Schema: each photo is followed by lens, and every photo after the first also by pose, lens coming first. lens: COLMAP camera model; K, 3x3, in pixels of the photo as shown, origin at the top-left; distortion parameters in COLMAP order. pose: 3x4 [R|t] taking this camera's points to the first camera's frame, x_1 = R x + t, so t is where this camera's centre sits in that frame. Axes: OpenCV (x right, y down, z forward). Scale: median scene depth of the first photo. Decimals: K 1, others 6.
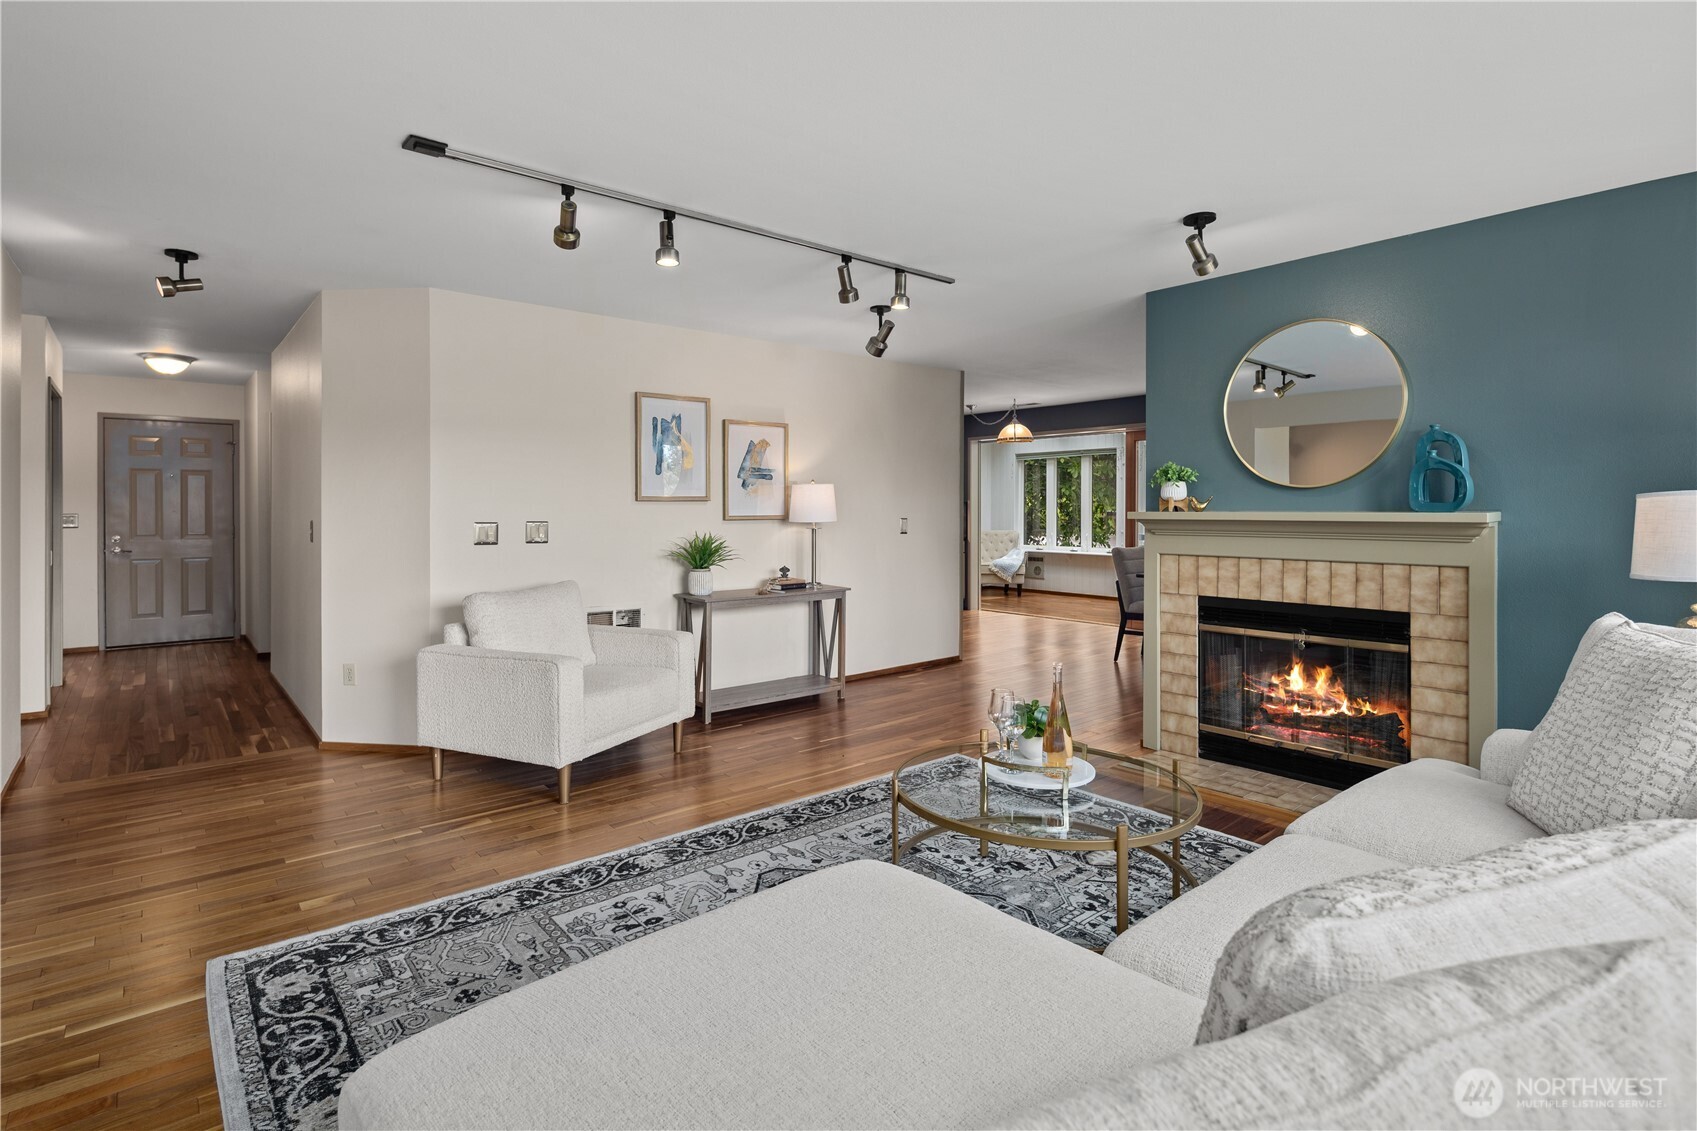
lens RADIAL K [[824.8, 0, 847.7], [0, 824.8, 508.8], [0, 0, 1]] dist [0.007625, -0.006107]
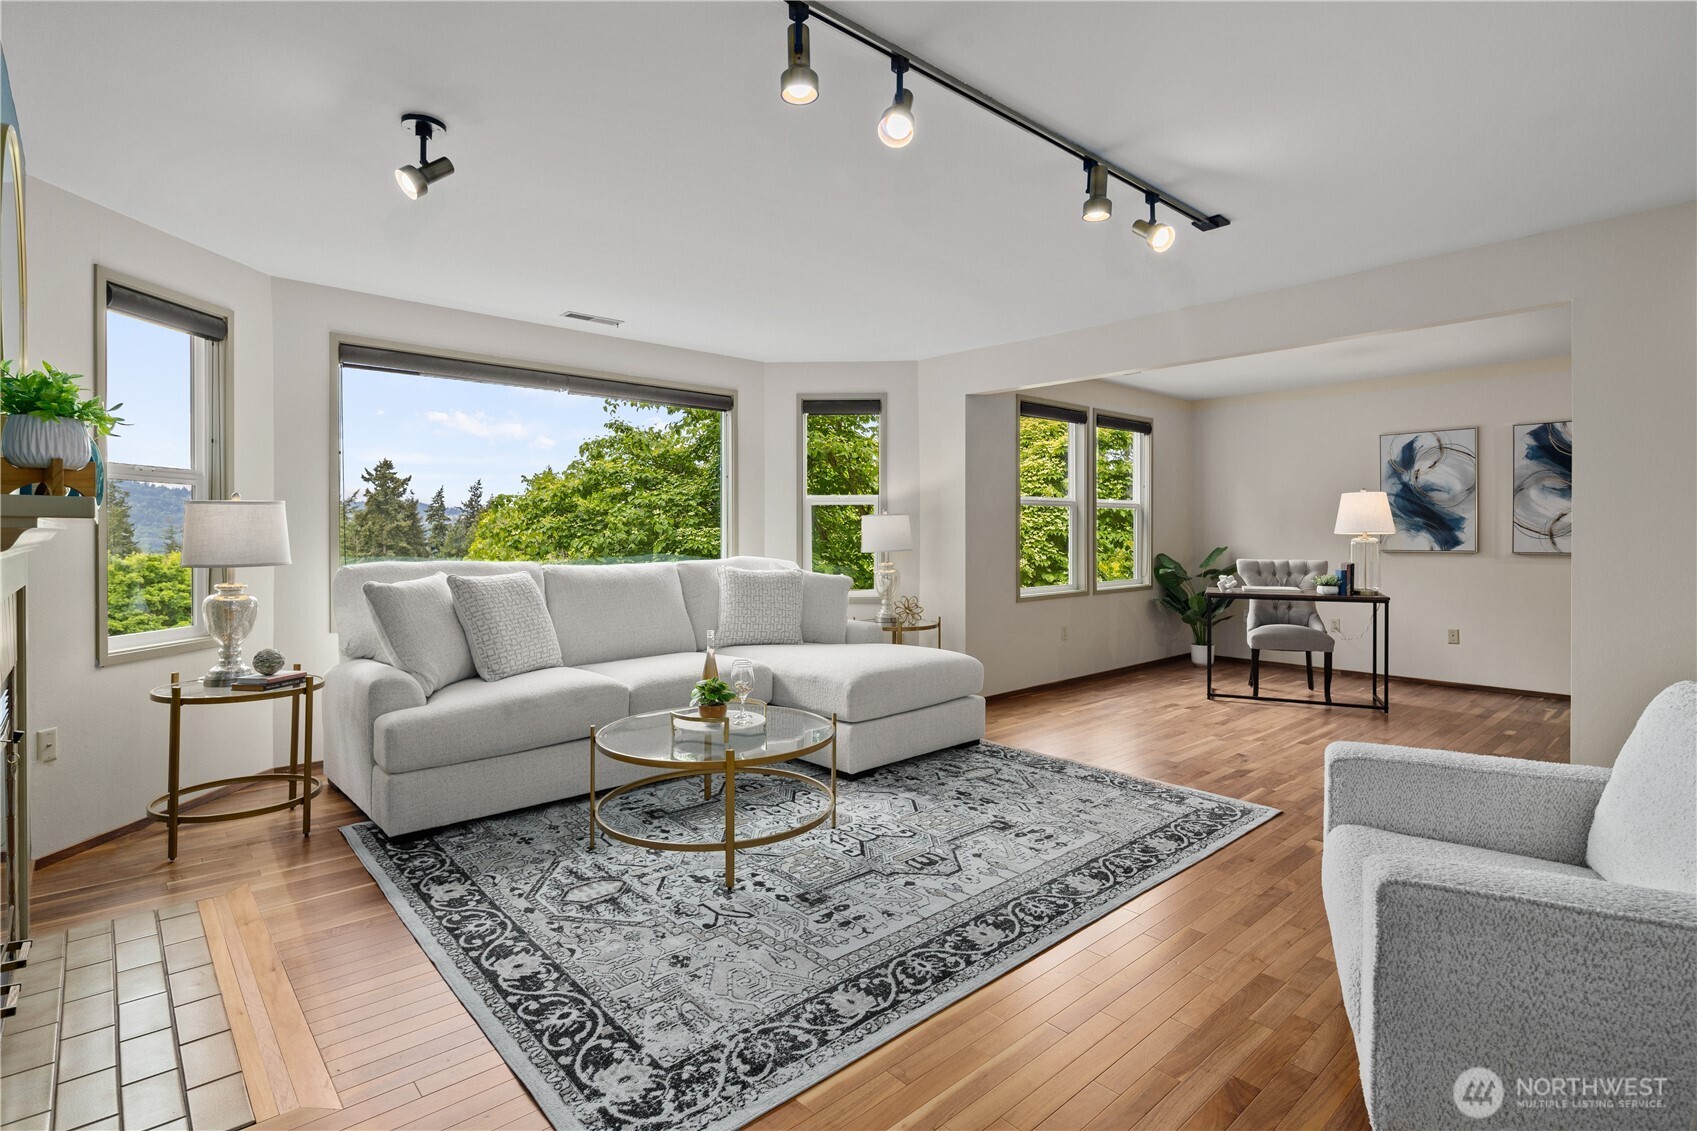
lens RADIAL K [[824.8, 0, 846.9], [0, 824.8, 535.4], [0, 0, 1]] dist [0.007625, -0.006107]
pose [[-0.999526, -0.002120, -0.030714, 0.067901], [-0.002188, 0.999995, 0.002182, 0.027092], [0.030709, 0.002248, -0.999526, 2.044189]]
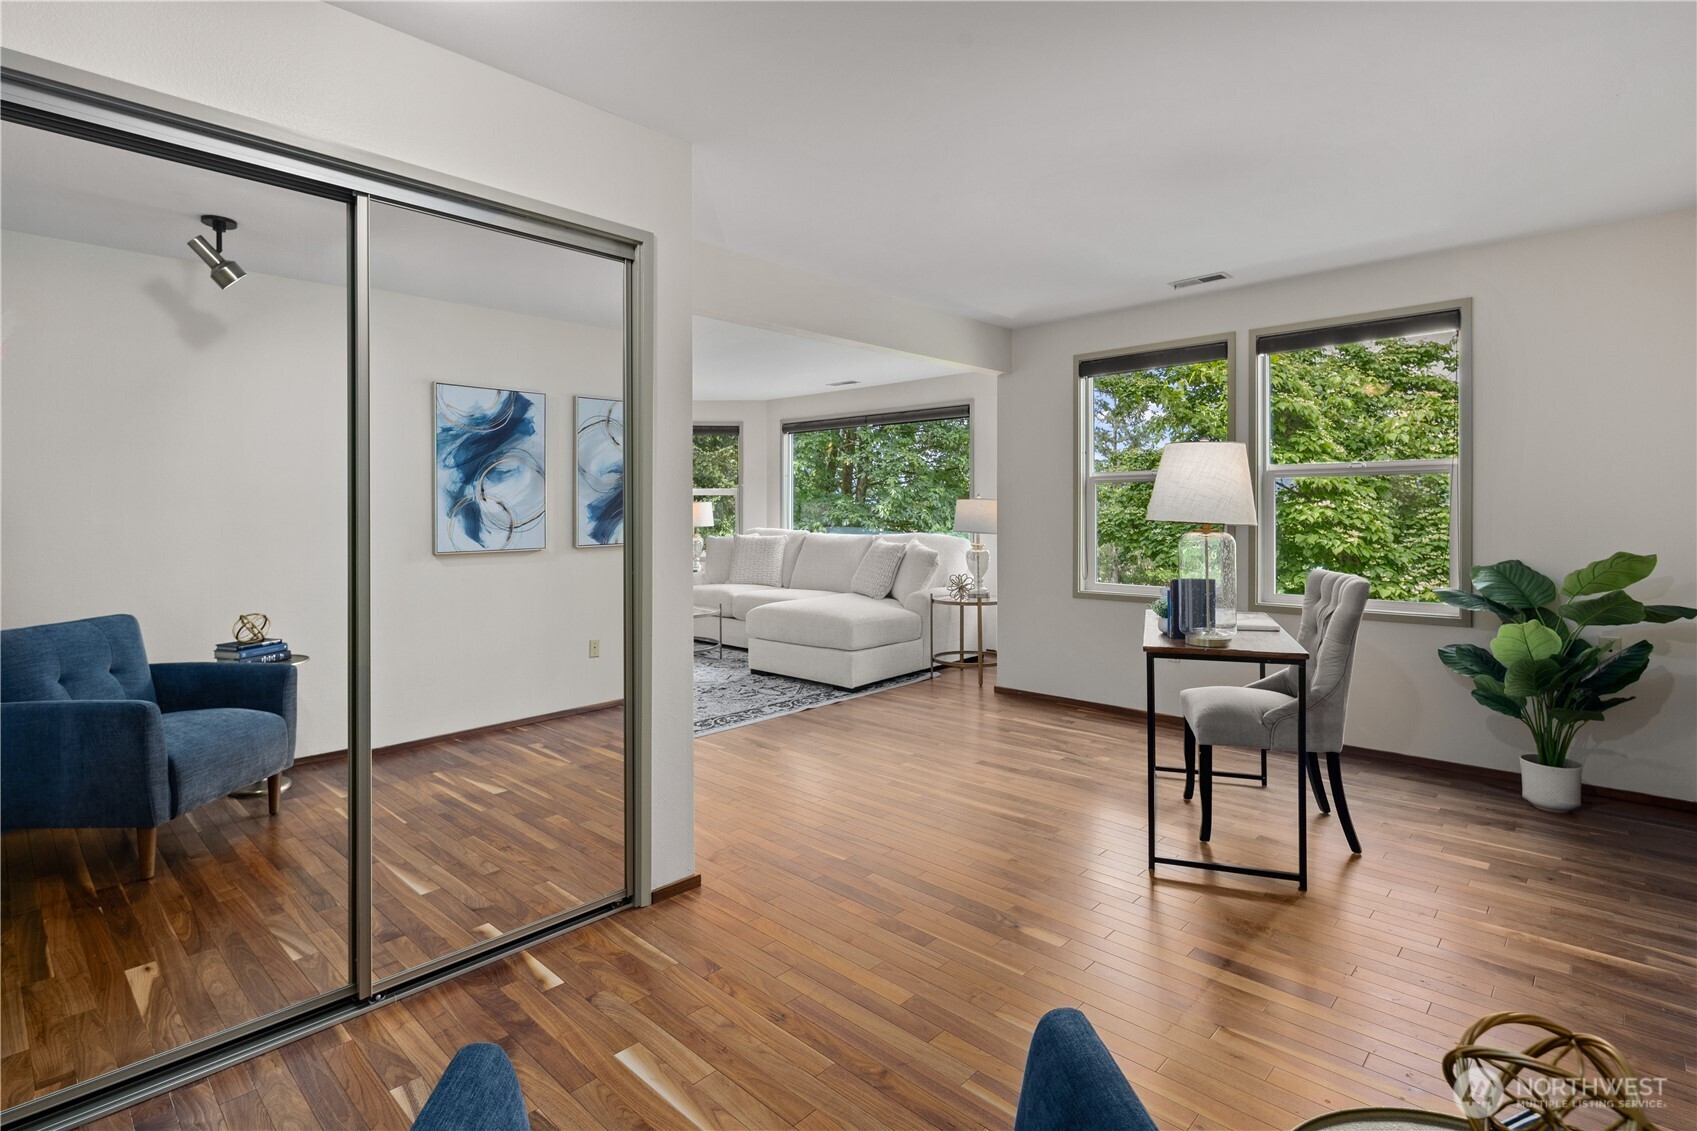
lens RADIAL K [[824.8, 0, 860.9], [0, 824.8, 508.1], [0, 0, 1]] dist [0.007625, -0.006107]
pose [[-0.124231, 0.000841, 0.992253, -2.207832], [0.000157, 1.000000, -0.000828, 0.007472], [-0.992253, 0.000053, -0.124231, 0.630401]]
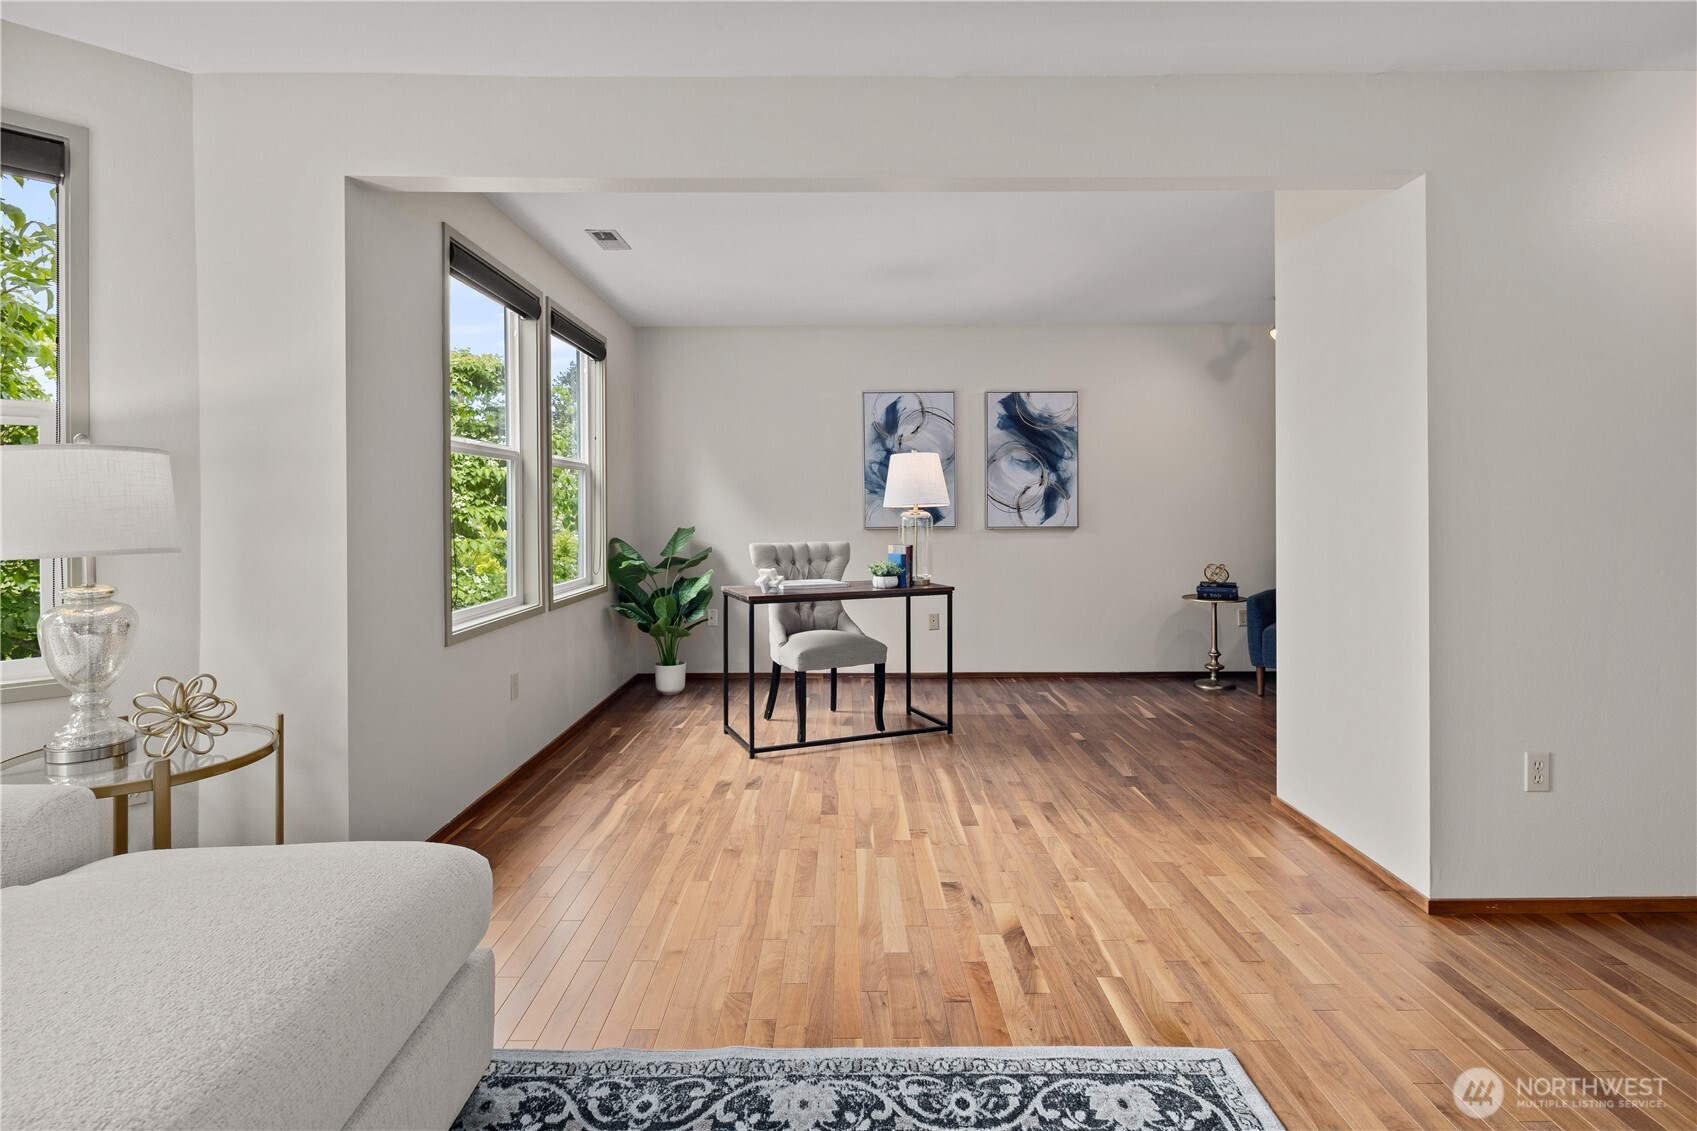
lens RADIAL K [[824.8, 0, 845.2], [0, 824.8, 513.4], [0, 0, 1]] dist [0.007625, -0.006107]
pose [[-0.645755, 0.002285, -0.763541, 0.035989], [0.004120, 0.999991, -0.000491, 0.037800], [0.763534, -0.003463, -0.645759, 0.999181]]
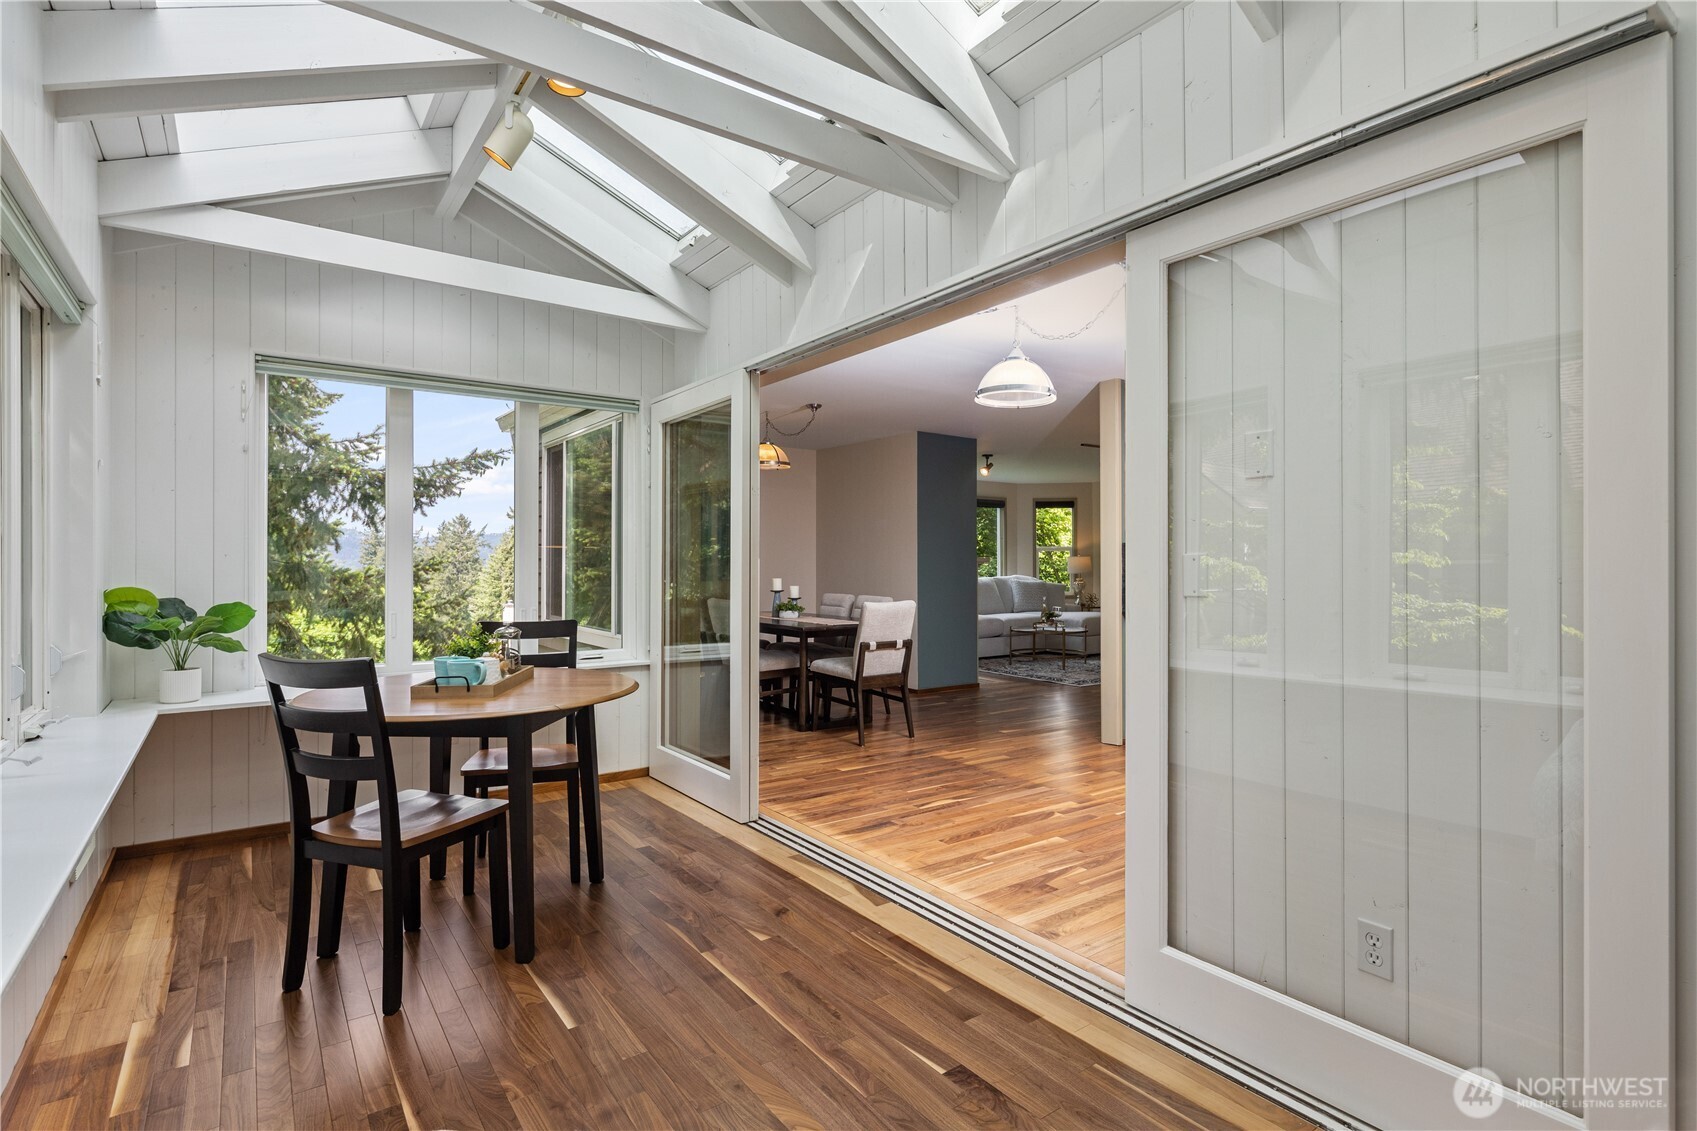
lens RADIAL K [[824.8, 0, 853.0], [0, 824.8, 561.4], [0, 0, 1]] dist [0.007625, -0.006107]
pose [[-0.997817, -0.003041, 0.065968, 0.799849], [-0.003190, 0.999993, -0.002148, 0.021815], [-0.065961, -0.002354, -0.997819, 4.414021]]
